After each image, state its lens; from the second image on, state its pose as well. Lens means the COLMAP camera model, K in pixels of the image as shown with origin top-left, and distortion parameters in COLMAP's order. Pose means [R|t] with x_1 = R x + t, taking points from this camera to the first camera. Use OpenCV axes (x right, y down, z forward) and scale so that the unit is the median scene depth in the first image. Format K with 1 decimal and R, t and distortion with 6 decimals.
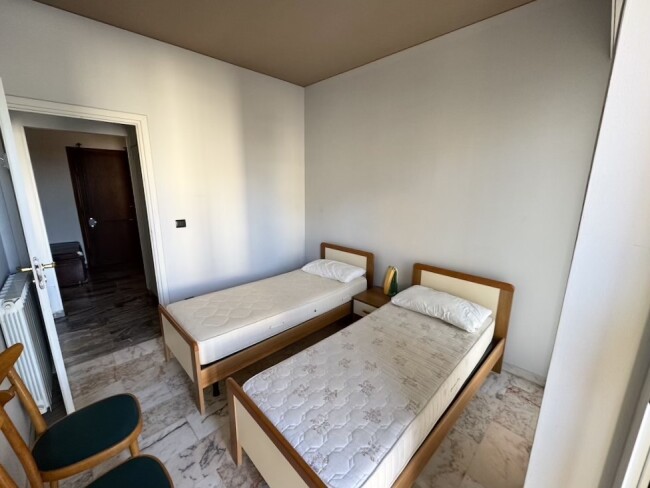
lens RADIAL K [[266.0, 0, 325.4], [0, 266.0, 241.9], [0, 0, 1]] dist [0.000859, 0.000047]
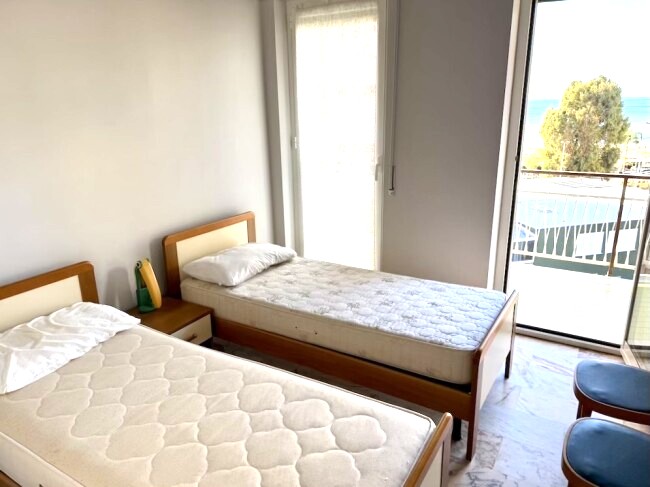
lens RADIAL K [[463.7, 0, 325.3], [0, 463.7, 244.0], [0, 0, 1]] dist [-0.006965, -0.001349]
pose [[-0.232211, -0.276358, 0.932579, -1.254989], [0.236706, 0.913907, 0.329764, -0.289179], [-0.943424, 0.297322, -0.146804, 1.329286]]
